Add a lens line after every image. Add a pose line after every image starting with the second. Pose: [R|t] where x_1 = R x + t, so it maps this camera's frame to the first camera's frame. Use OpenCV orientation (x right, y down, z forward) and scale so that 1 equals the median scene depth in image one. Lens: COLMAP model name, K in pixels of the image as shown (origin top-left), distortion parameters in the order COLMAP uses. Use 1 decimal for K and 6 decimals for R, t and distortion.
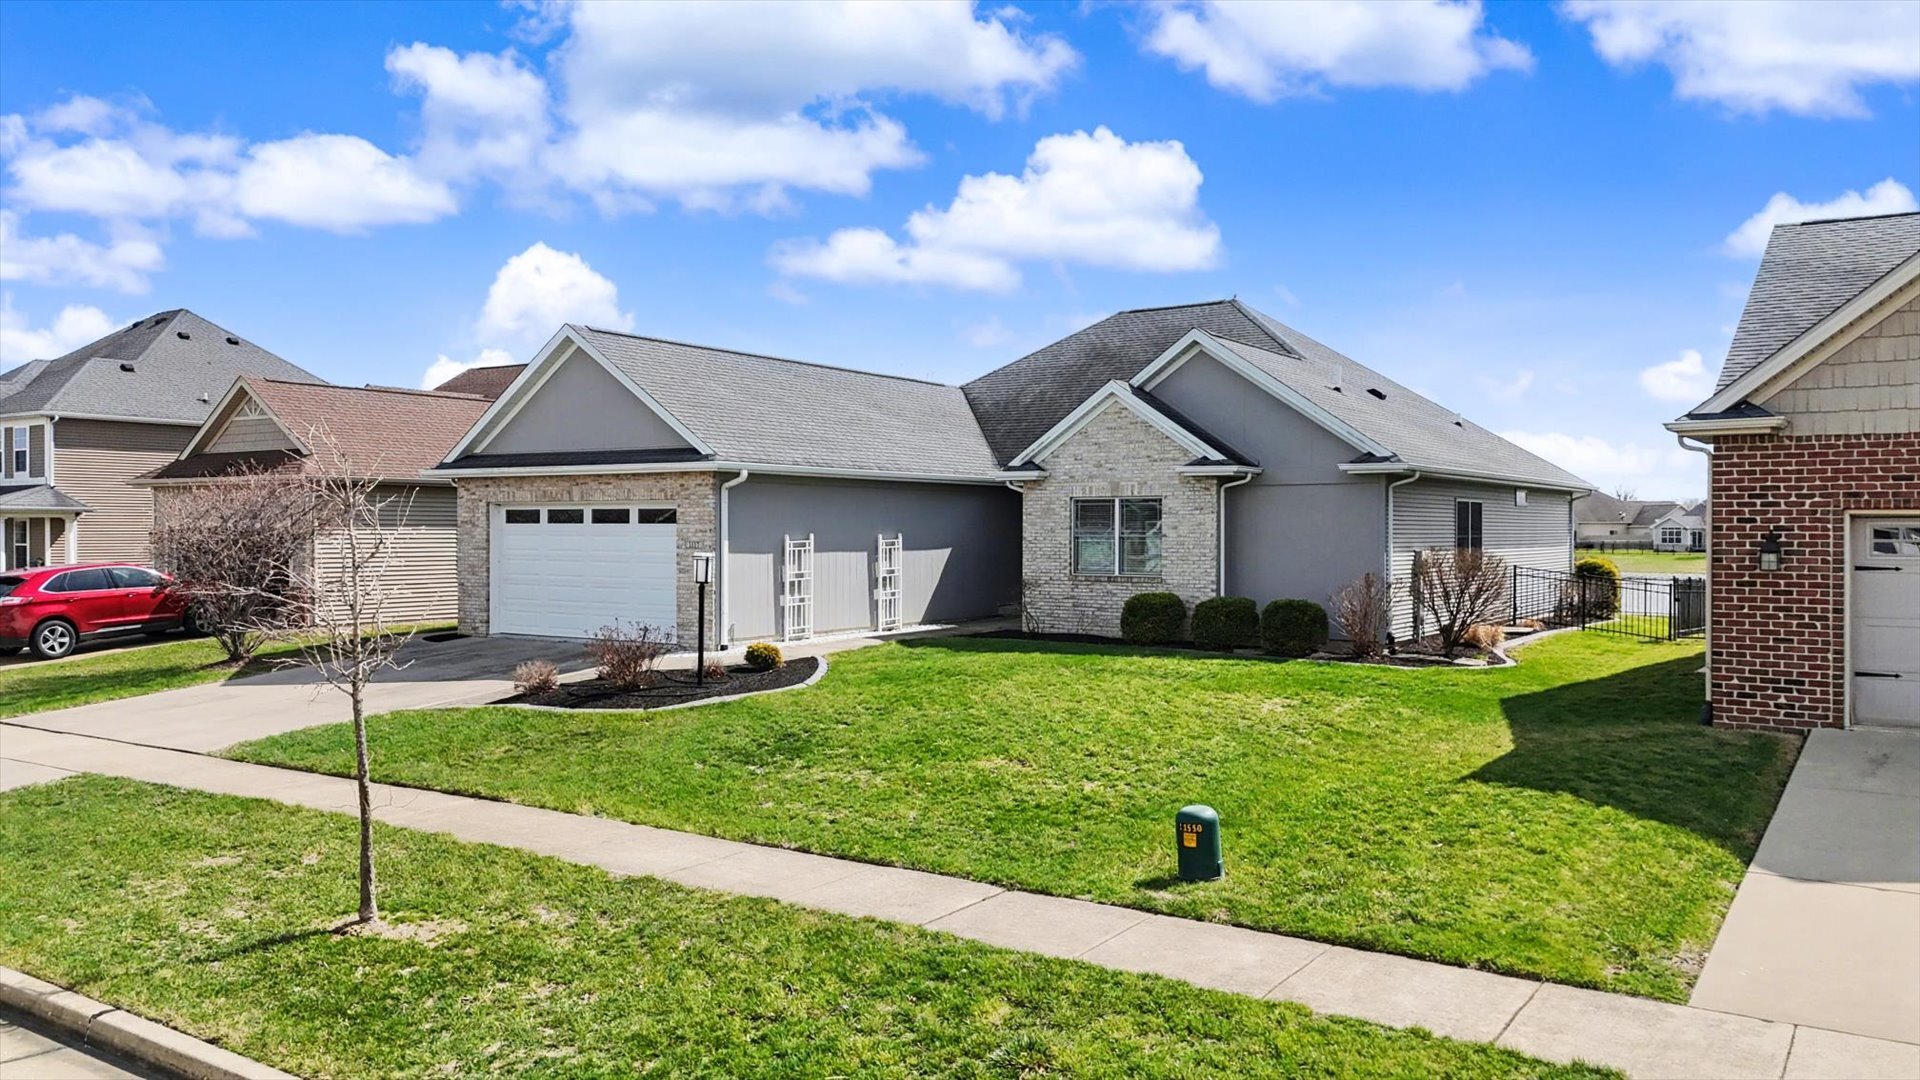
lens RADIAL K [[1404.7, 0, 960.0], [0, 1404.7, 540.0], [0, 0, 1]] dist [0.113658, -0.139853]
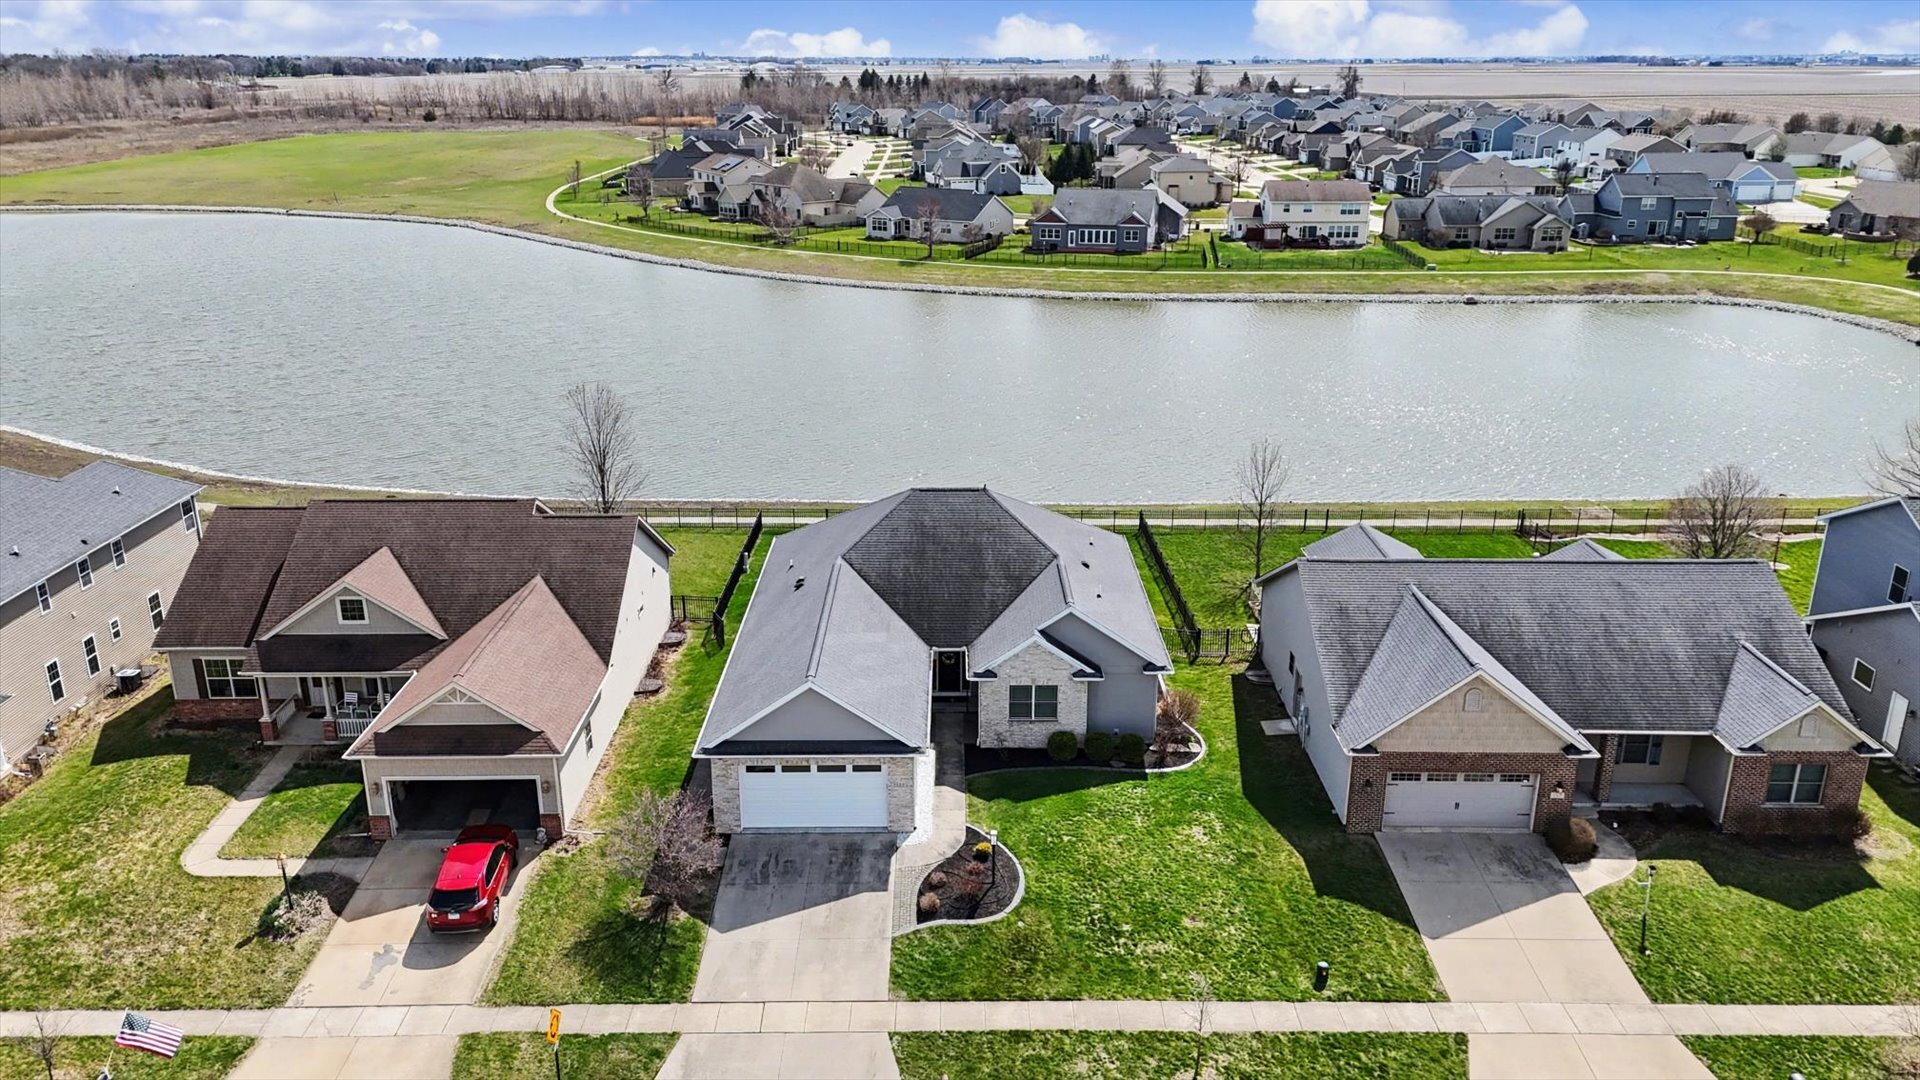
lens RADIAL K [[1404.7, 0, 960.0], [0, 1404.7, 540.0], [0, 0, 1]] dist [0.113658, -0.139853]
pose [[0.821139, -0.188452, 0.538718, -1.075594], [0.005496, 0.946480, 0.322716, -0.922340], [-0.570702, -0.262034, 0.778227, -0.487189]]
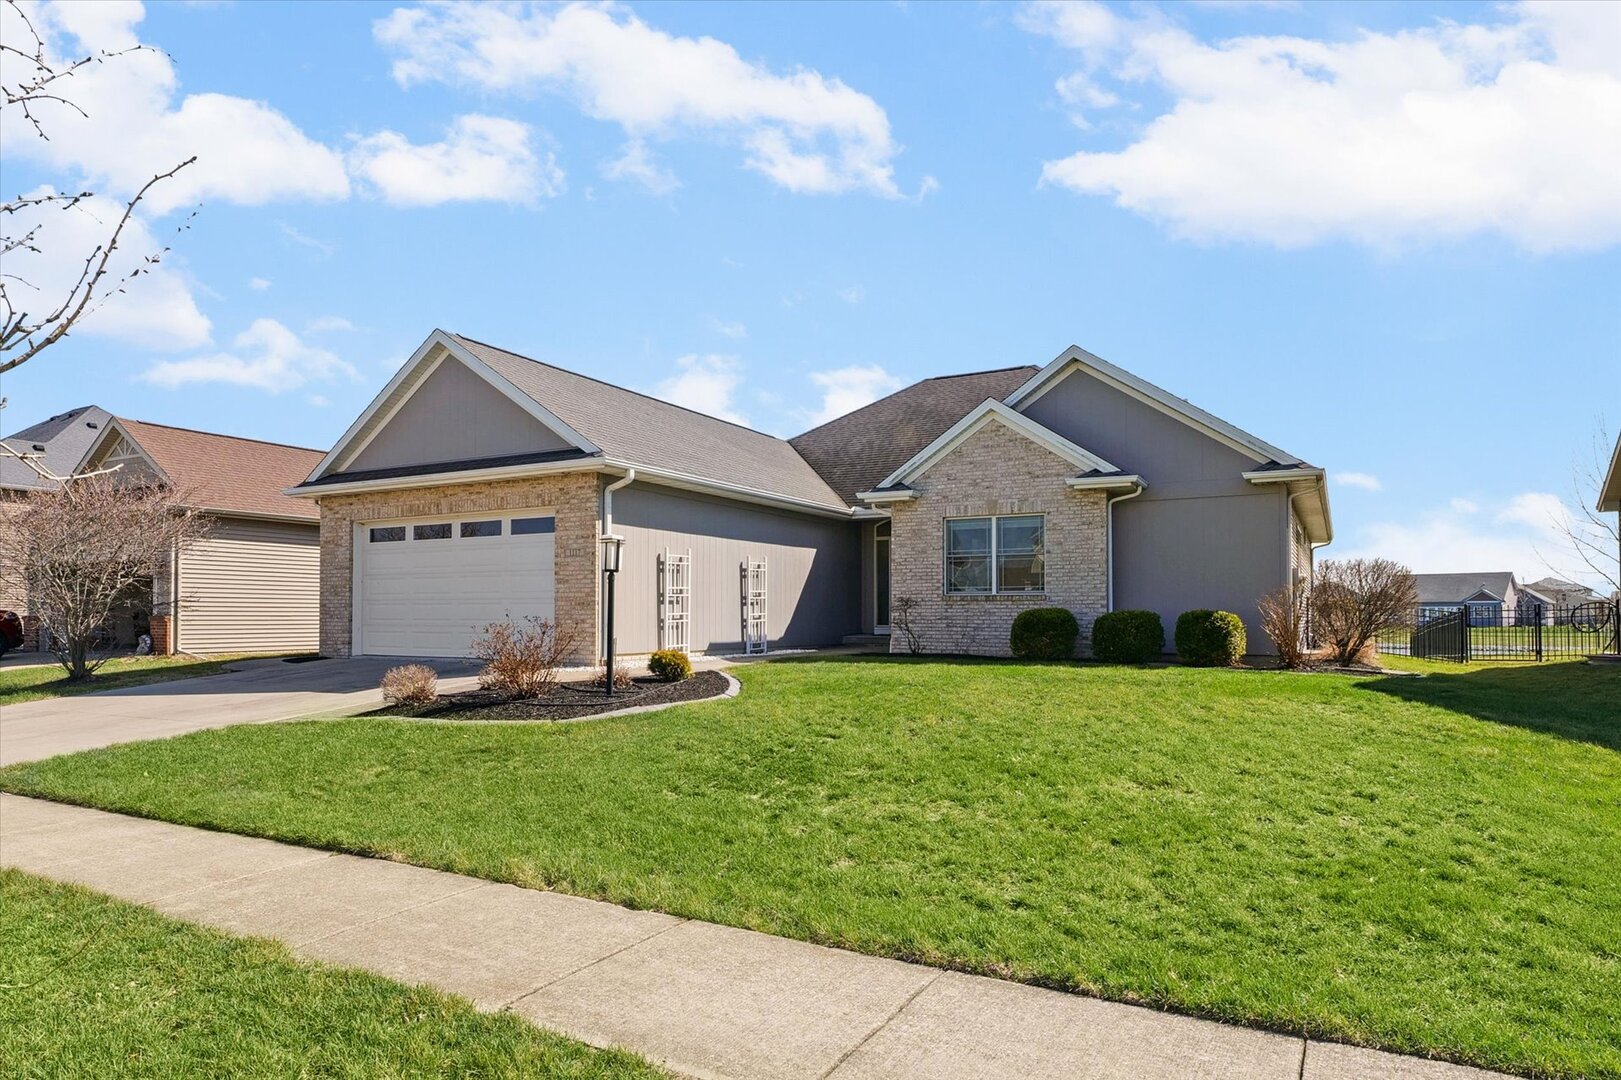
lens RADIAL K [[989.5, 0, 743.2], [0, 989.5, 604.5], [0, 0, 1]] dist [0.004022, 0.002629]
pose [[0.998350, -0.000404, 0.057421, -0.109505], [0.001703, 0.999744, -0.022568, 0.049875], [-0.057397, 0.022628, 0.998095, 0.326977]]
